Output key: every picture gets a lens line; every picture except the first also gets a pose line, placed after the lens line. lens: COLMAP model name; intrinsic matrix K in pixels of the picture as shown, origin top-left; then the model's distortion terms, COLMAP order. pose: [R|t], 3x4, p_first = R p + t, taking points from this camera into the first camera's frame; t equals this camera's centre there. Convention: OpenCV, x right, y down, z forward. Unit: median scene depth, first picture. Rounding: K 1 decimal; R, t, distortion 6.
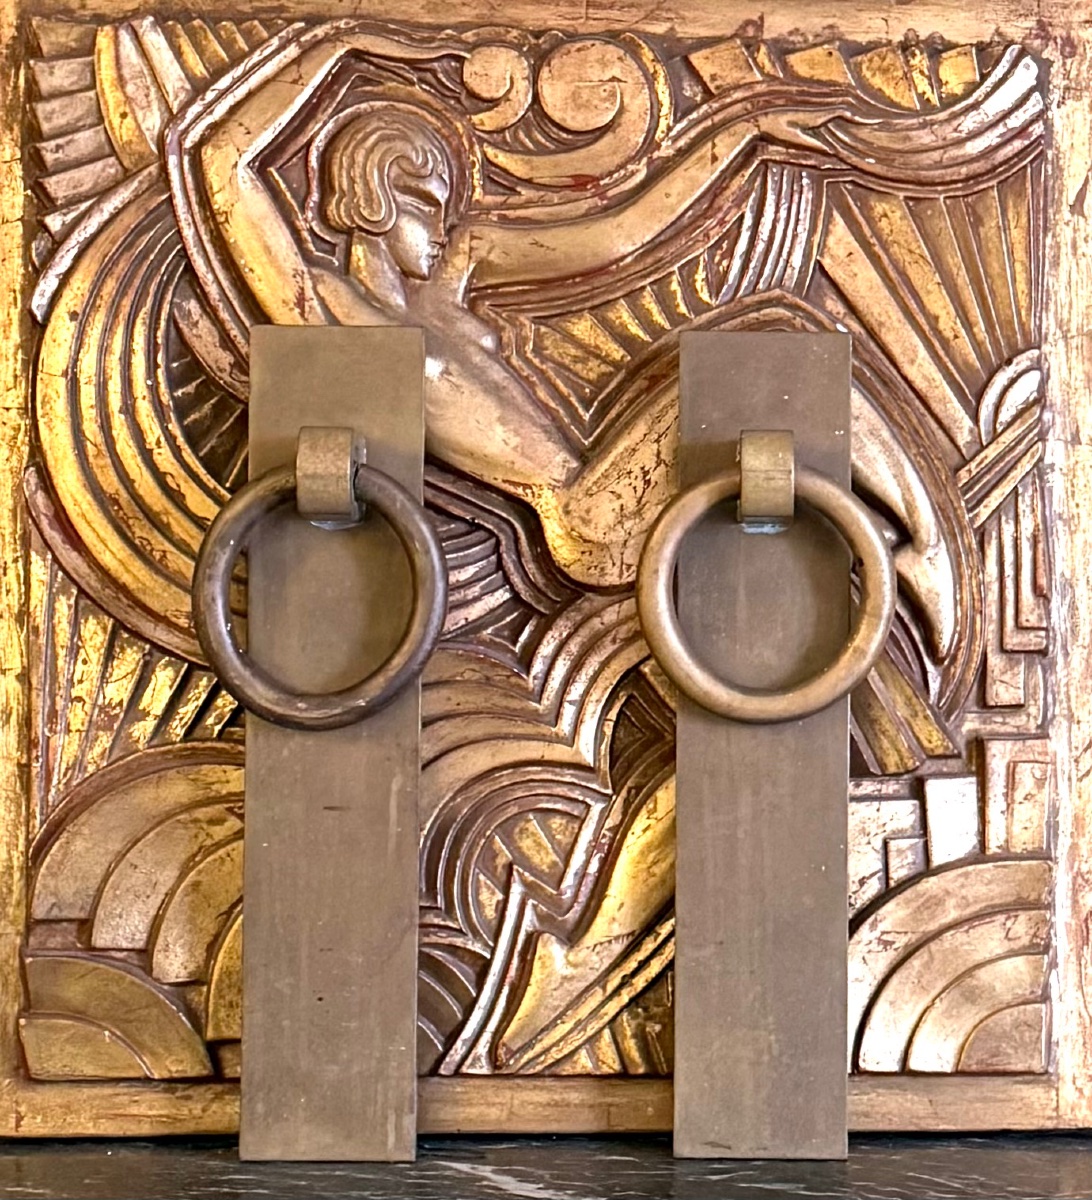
lens RADIAL K [[2927.8, 0, 726.2], [0, 2927.8, 718.9], [0, 0, 1]] dist [0.060802, 0.000000]
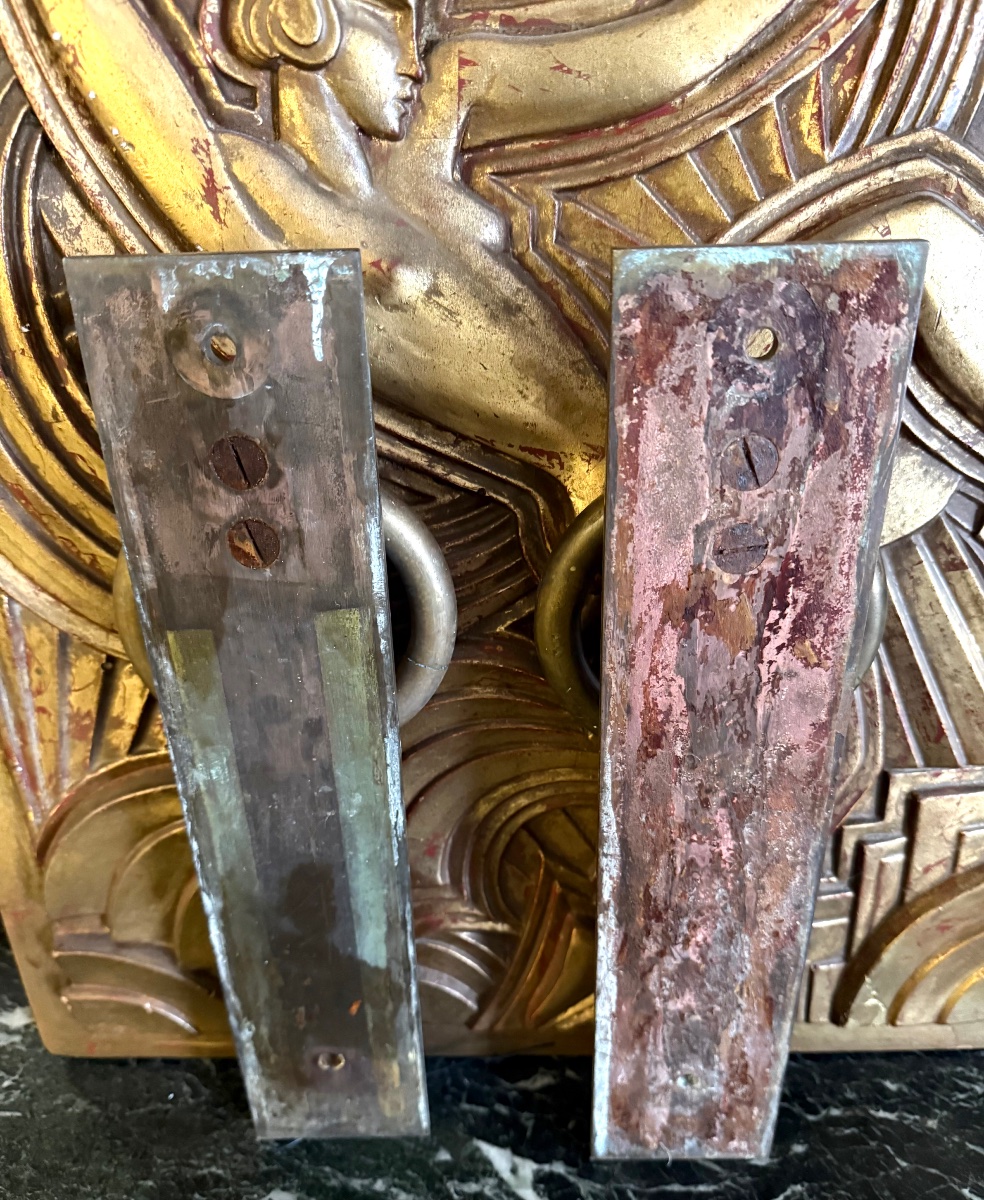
lens RADIAL K [[963.6, 0, 497.3], [0, 963.6, 663.1], [0, 0, 1]] dist [-0.034618, 0.011717]
pose [[0.996482, -0.001228, -0.083802, -0.061477], [0.038785, 0.893139, 0.448105, -0.139804], [0.074296, -0.449779, 0.890045, 0.755569]]
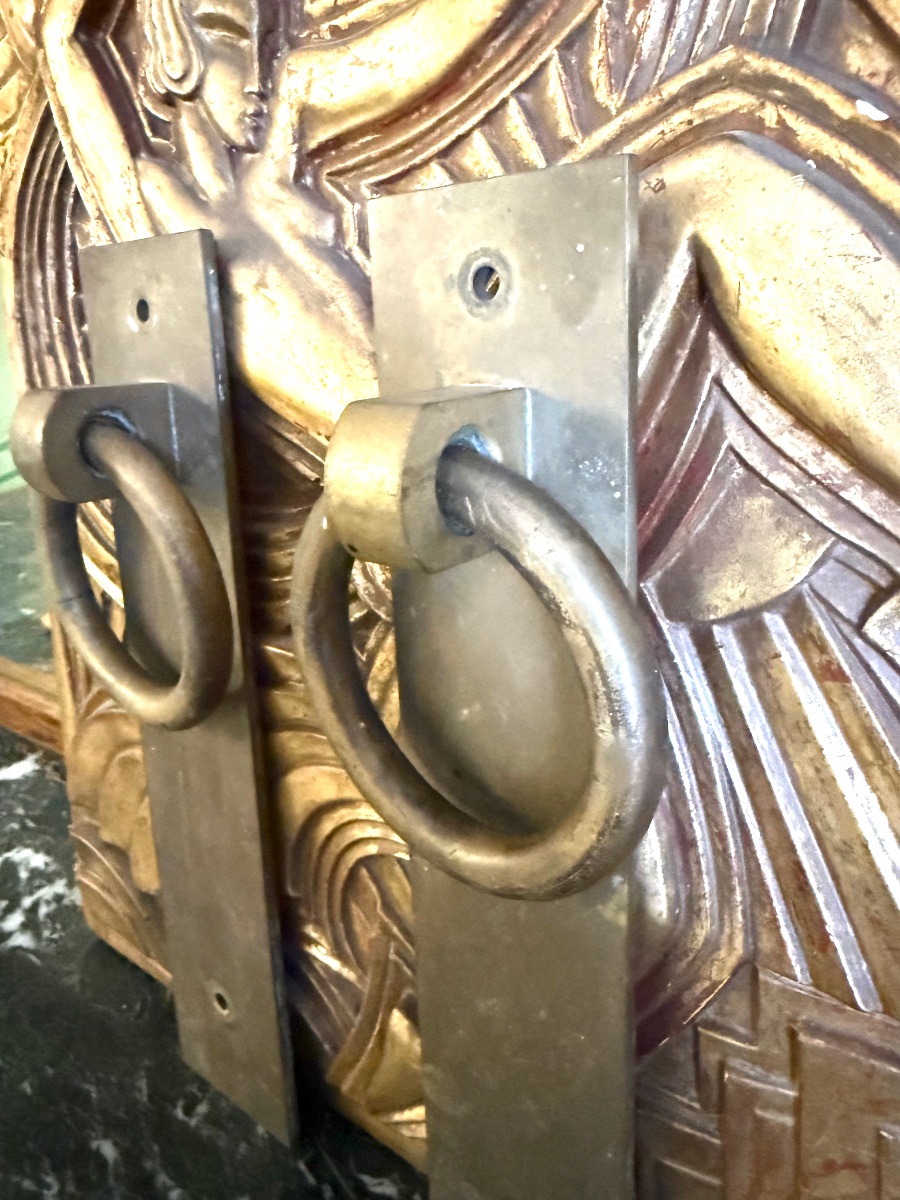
lens RADIAL K [[874.4, 0, 448.0], [0, 874.4, 533.9], [0, 0, 1]] dist [-0.009049, 0.005807]
pose [[0.749251, 0.117672, -0.651748, 0.086442], [0.049856, 0.971275, 0.232676, -0.105558], [0.660406, -0.206827, 0.721863, 0.856217]]
